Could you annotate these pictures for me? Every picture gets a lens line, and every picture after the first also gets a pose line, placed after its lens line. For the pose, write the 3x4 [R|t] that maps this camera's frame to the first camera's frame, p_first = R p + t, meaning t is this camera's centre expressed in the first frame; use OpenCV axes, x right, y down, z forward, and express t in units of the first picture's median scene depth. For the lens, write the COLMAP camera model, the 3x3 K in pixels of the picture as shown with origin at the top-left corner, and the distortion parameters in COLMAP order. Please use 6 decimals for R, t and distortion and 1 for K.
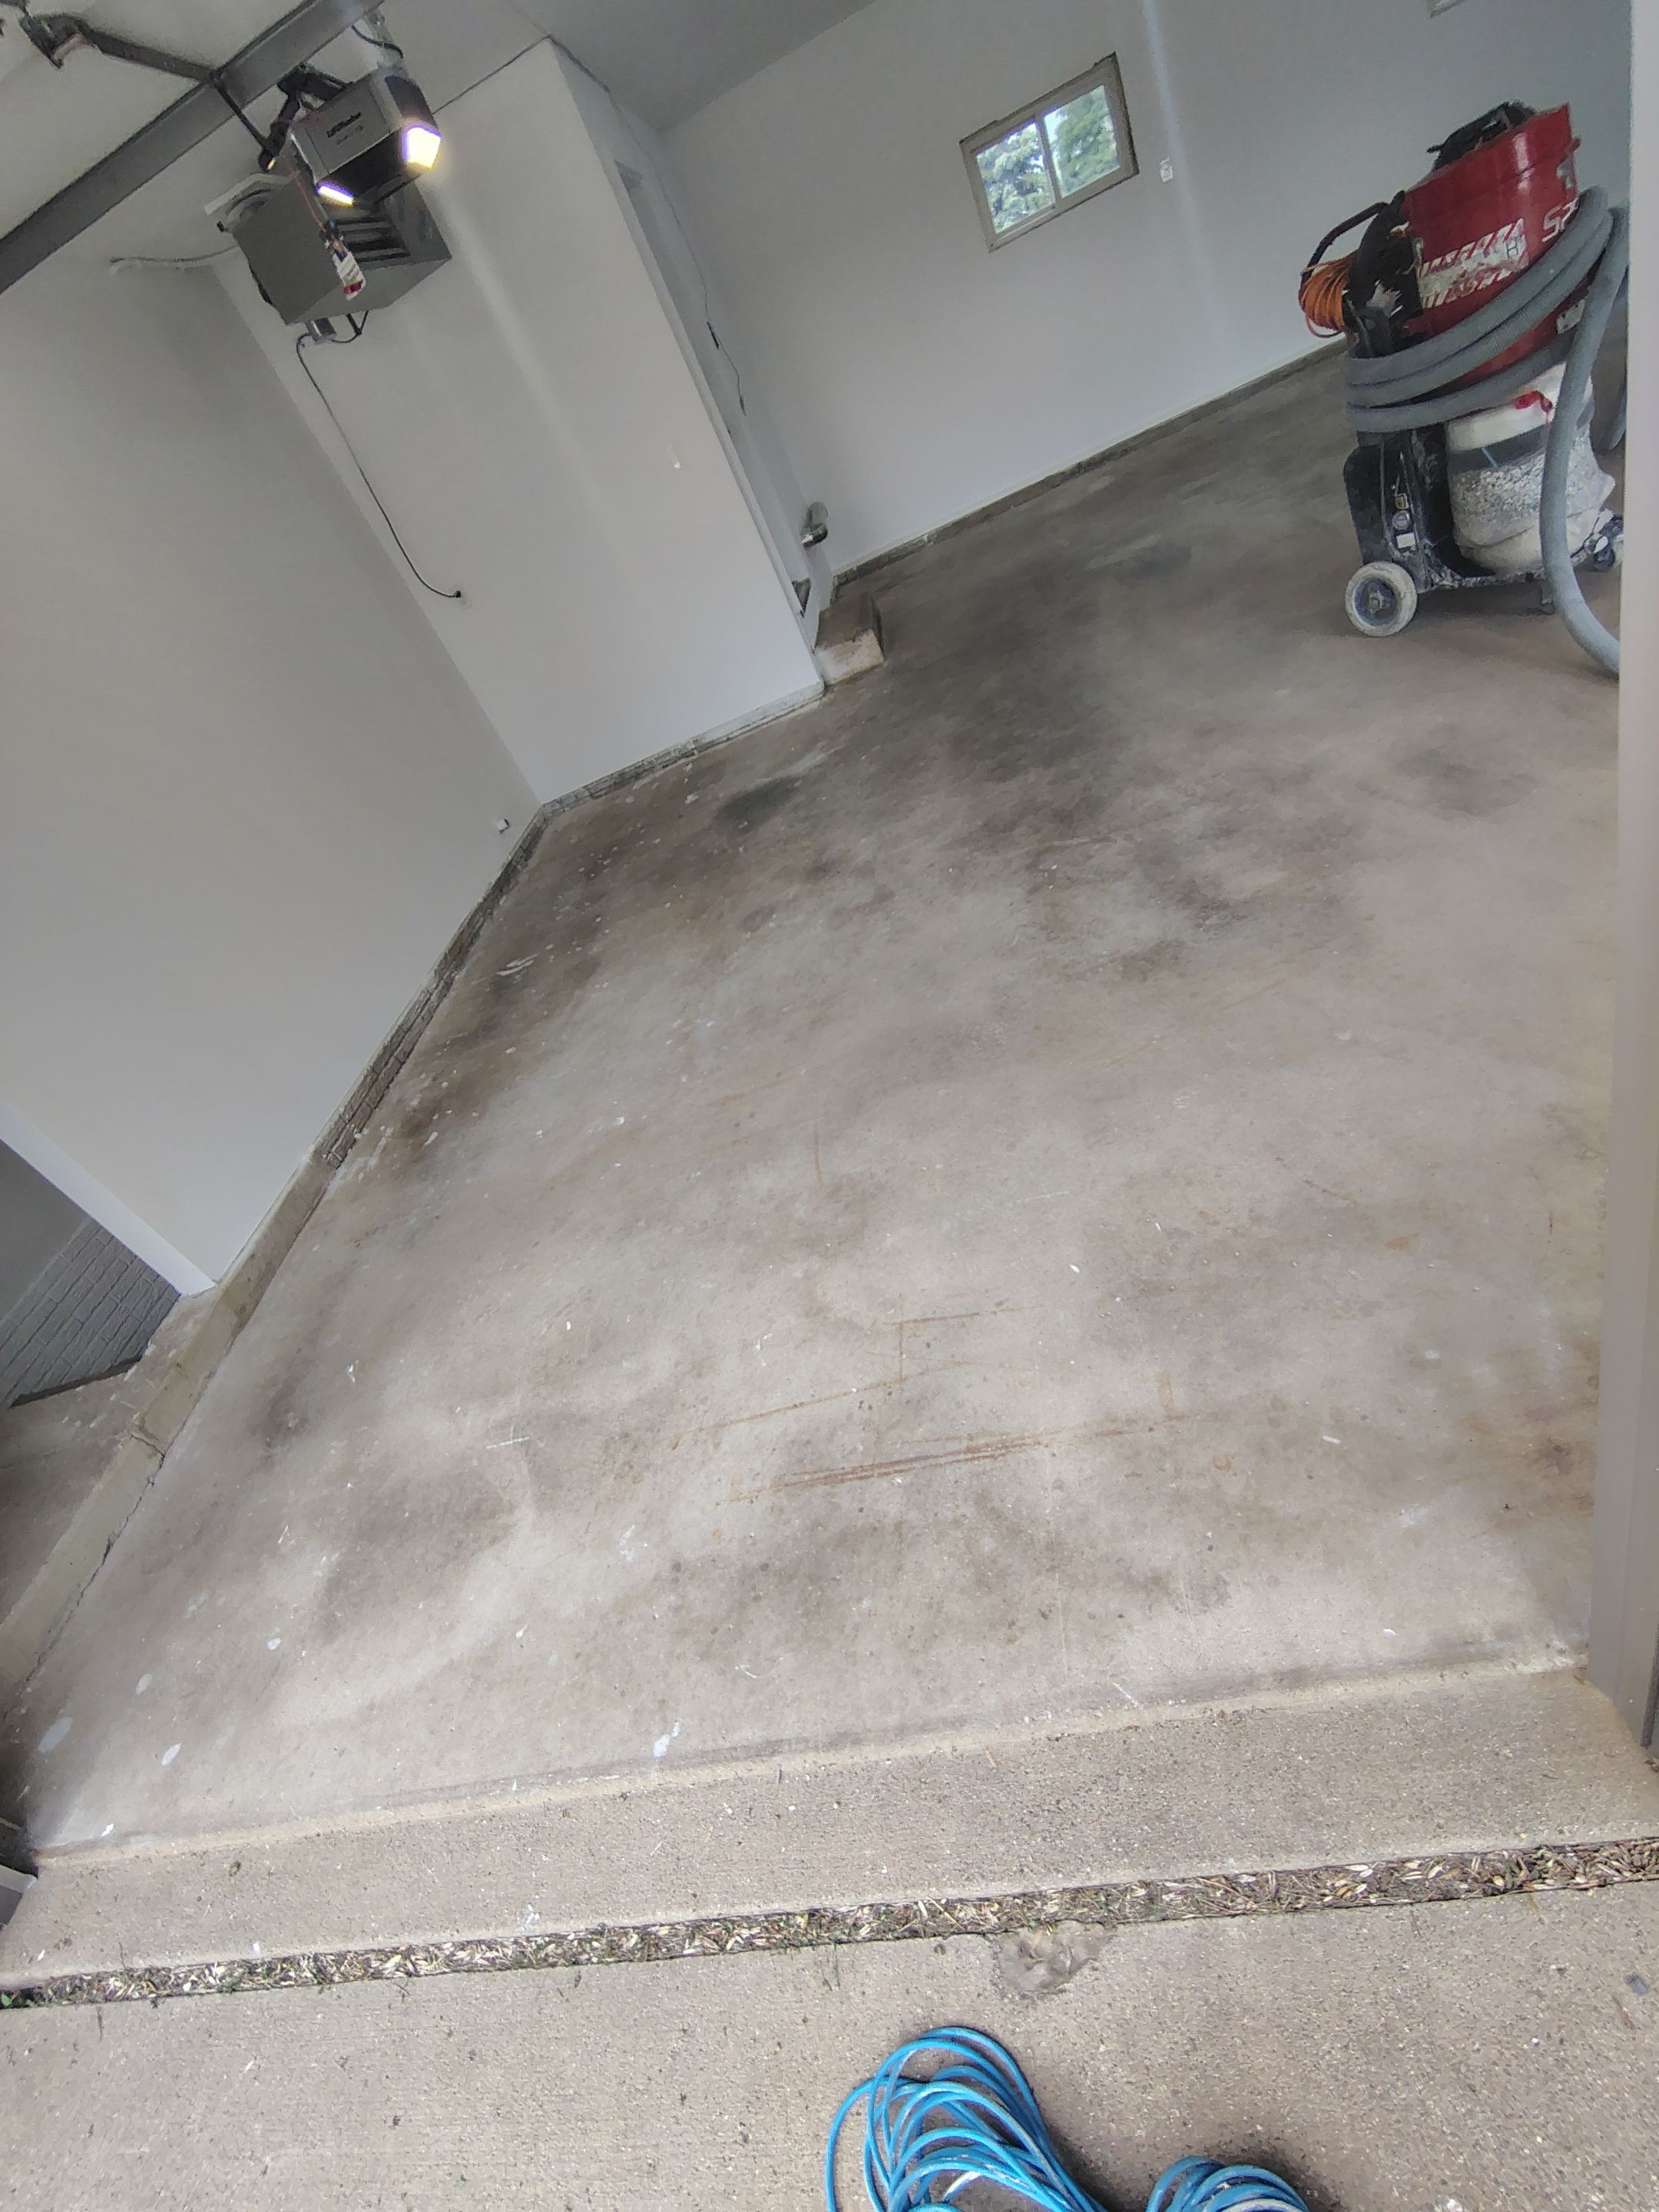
lens RADIAL K [[1035.4, 0, 814.5], [0, 1035.4, 1104.6], [0, 0, 1]] dist [-0.013871, 0.008450]
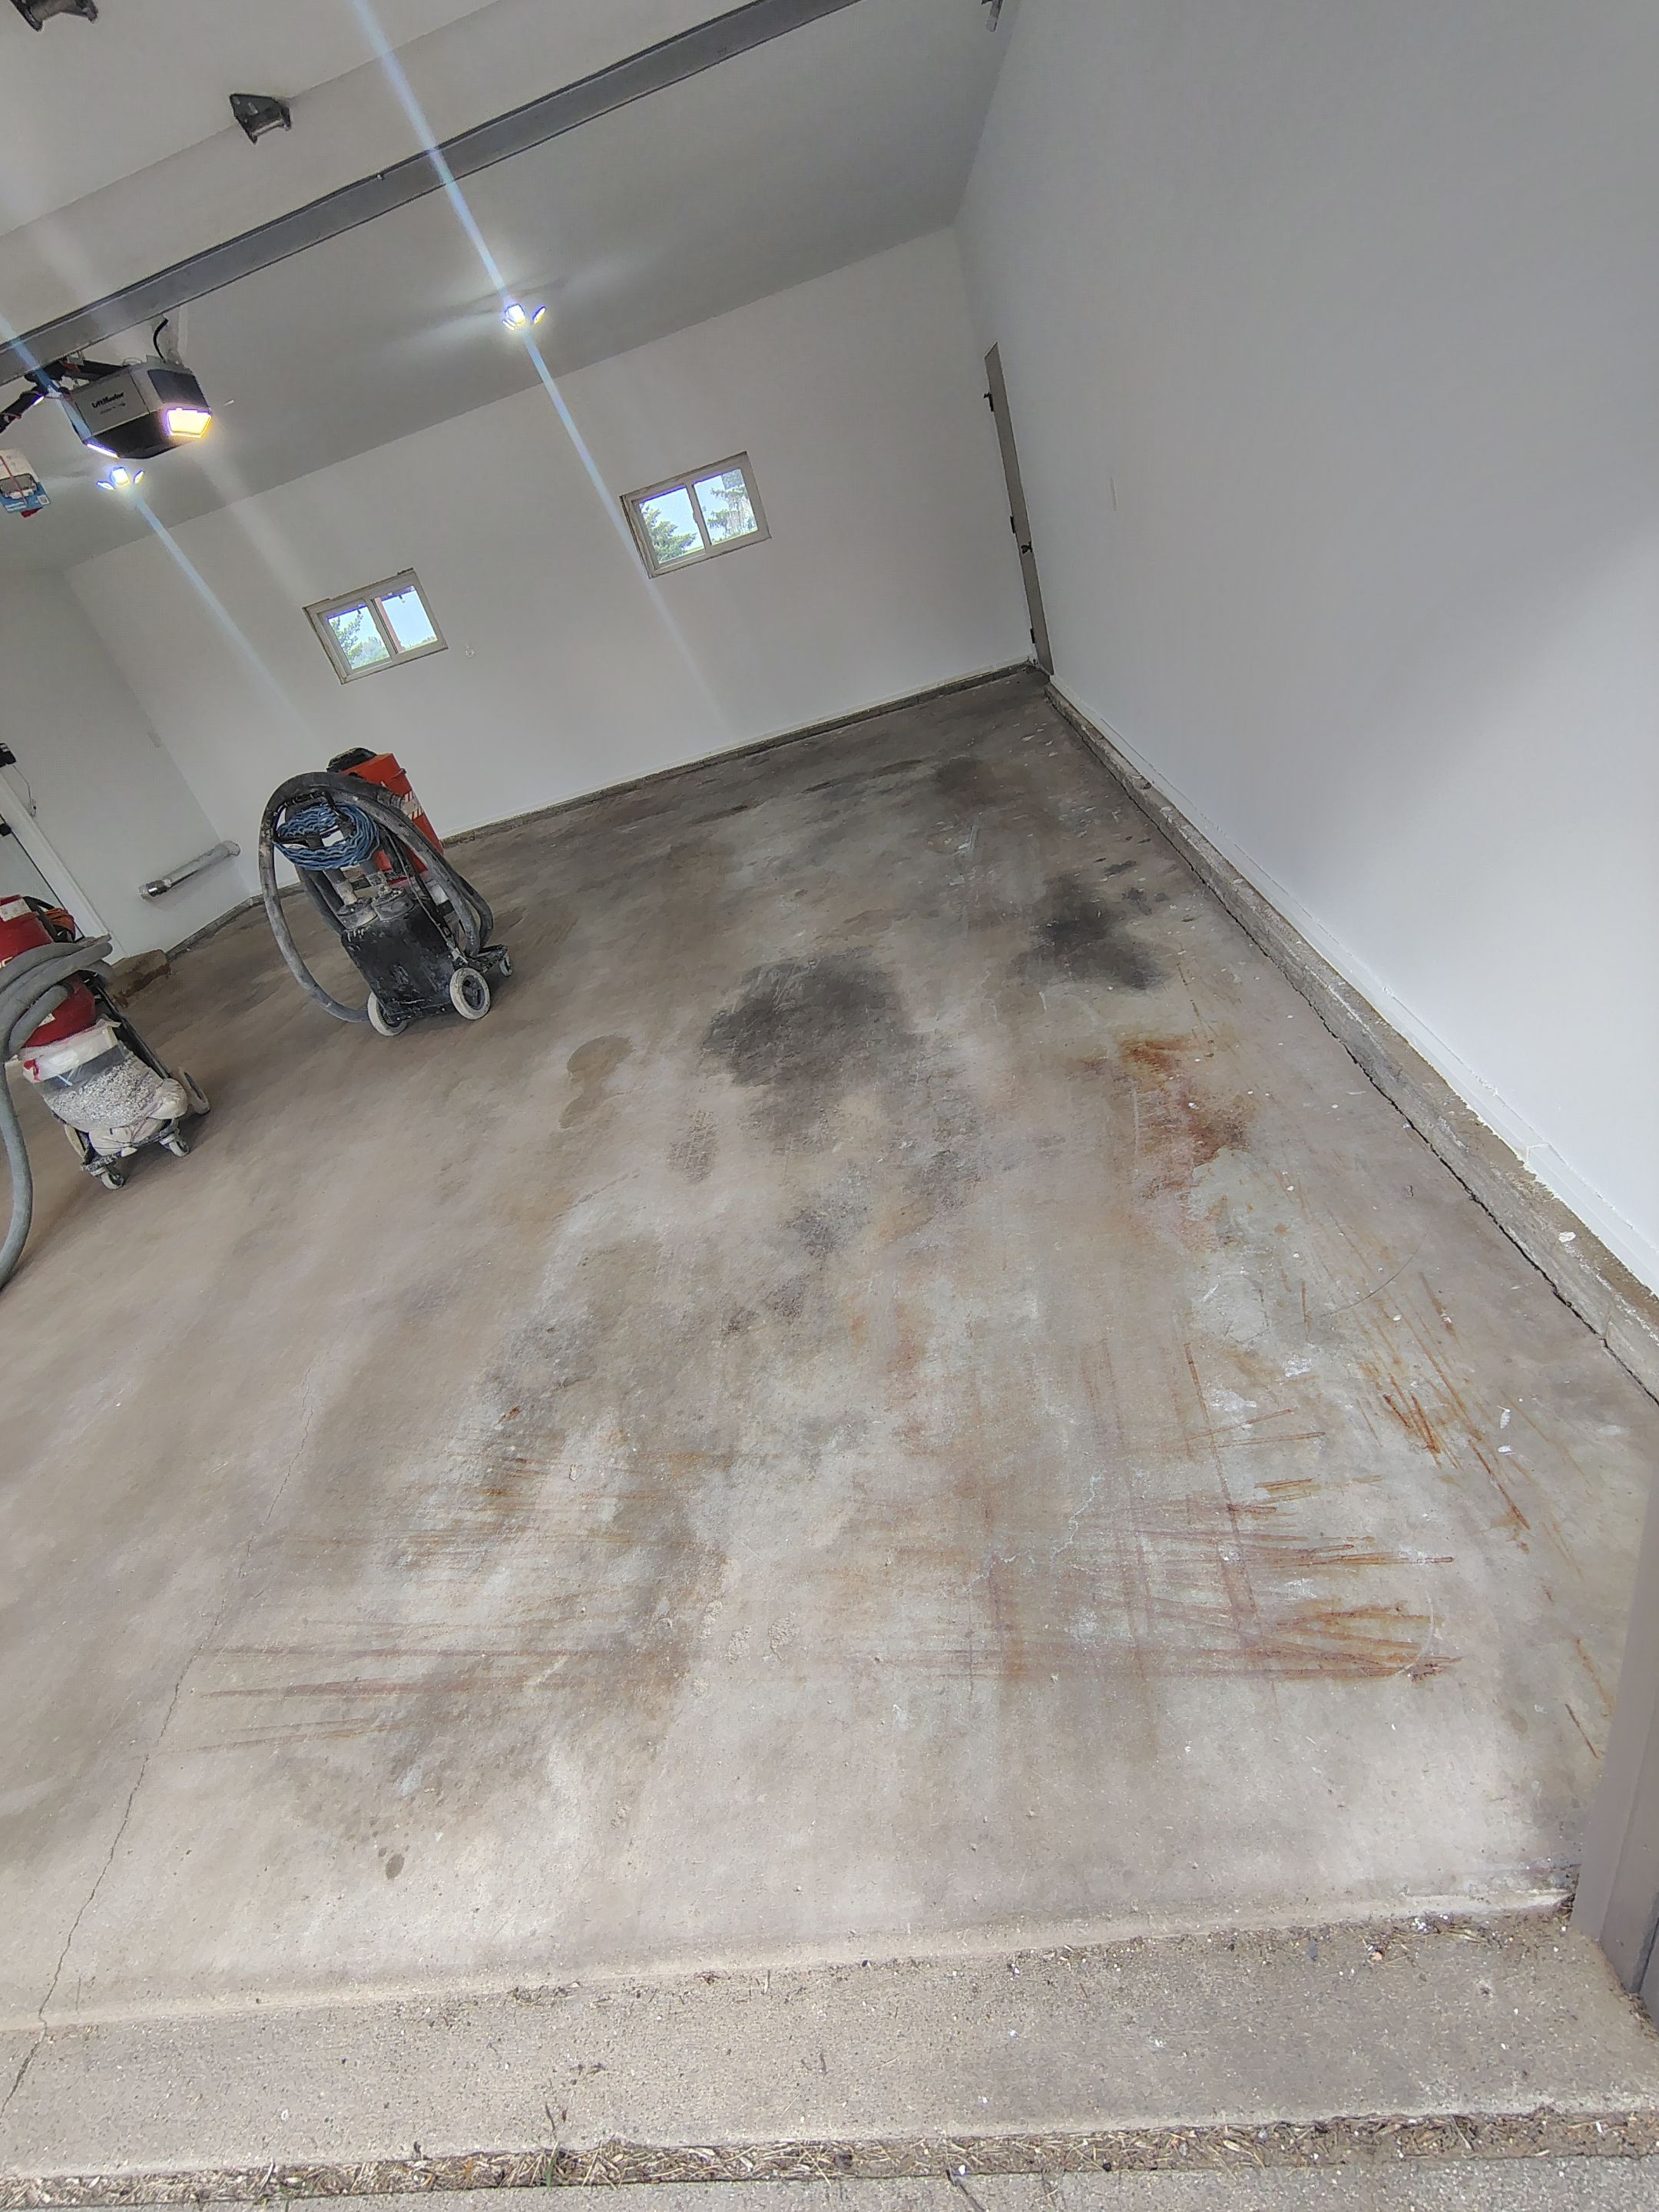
lens RADIAL K [[1035.4, 0, 814.5], [0, 1035.4, 1104.6], [0, 0, 1]] dist [-0.013871, 0.008450]
pose [[0.992931, 0.112011, 0.039270, 0.414862], [-0.107010, 0.987912, -0.112152, -0.140815], [-0.051357, 0.107157, 0.992915, -0.113744]]
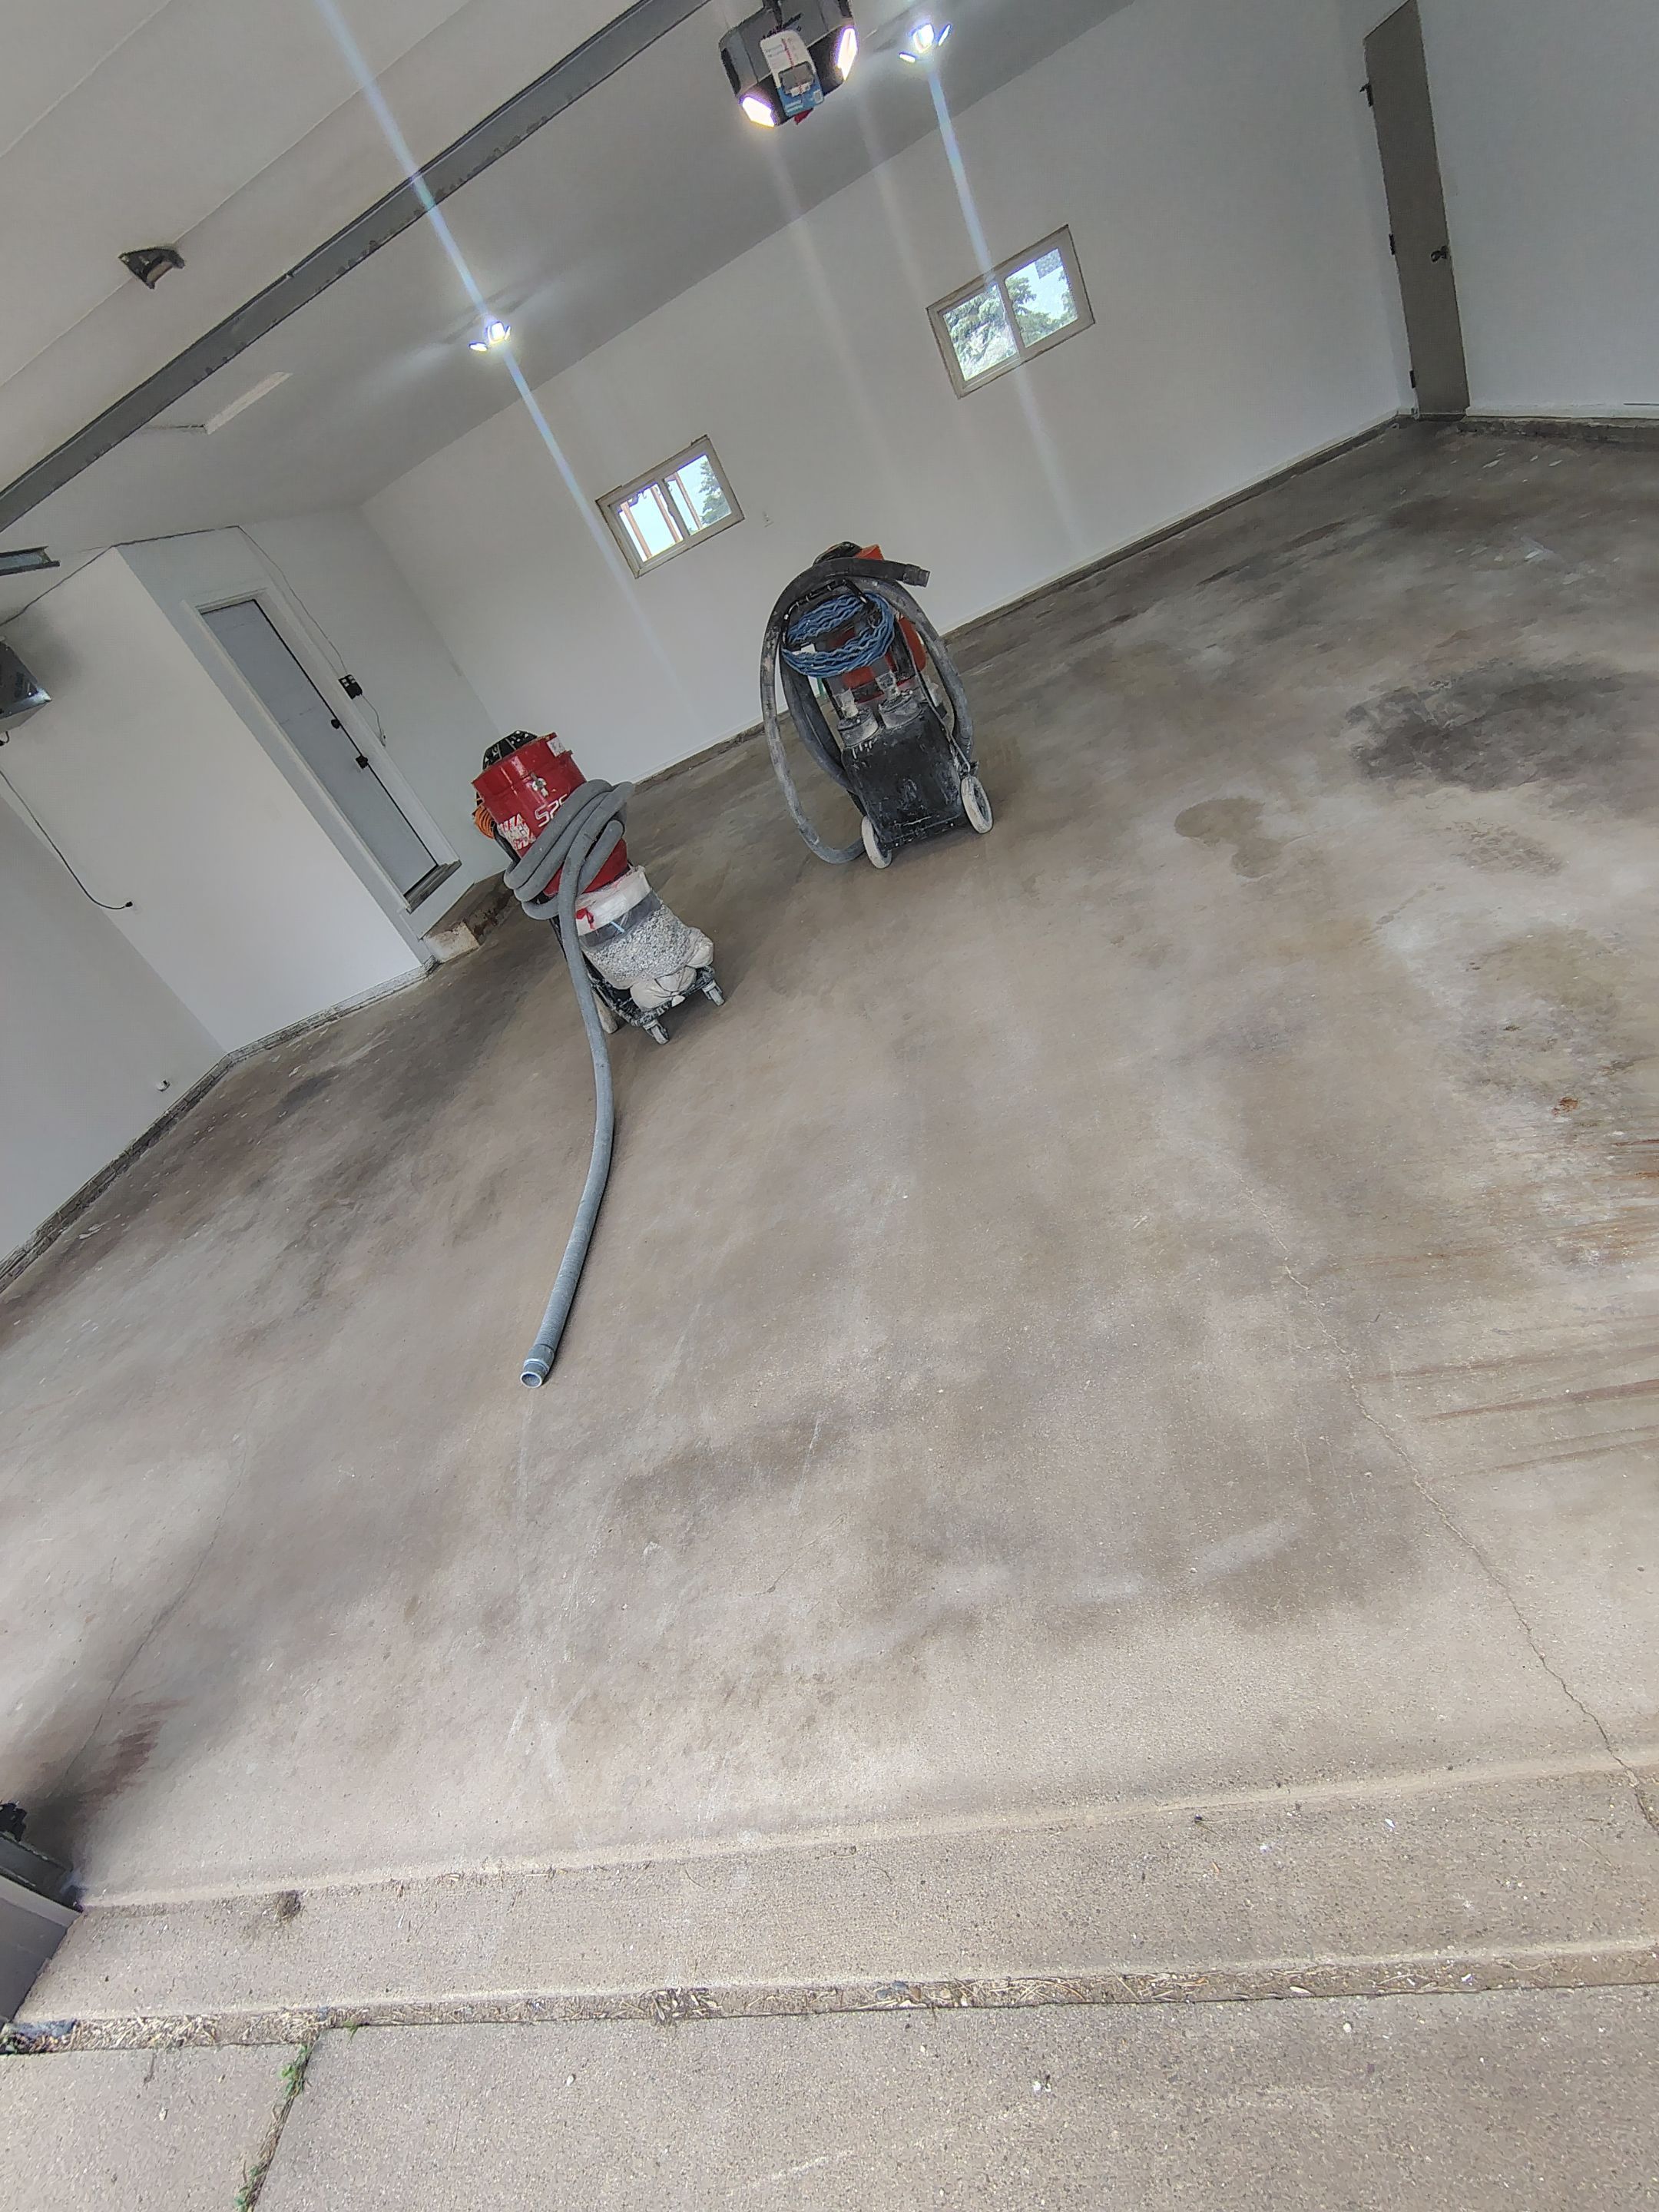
lens RADIAL K [[1035.4, 0, 814.5], [0, 1035.4, 1104.6], [0, 0, 1]] dist [-0.013871, 0.008450]
pose [[0.996287, 0.008624, -0.085656, 0.268768], [-0.013243, 0.998479, -0.053515, -0.088020], [0.085065, 0.054451, 0.994887, -0.075895]]
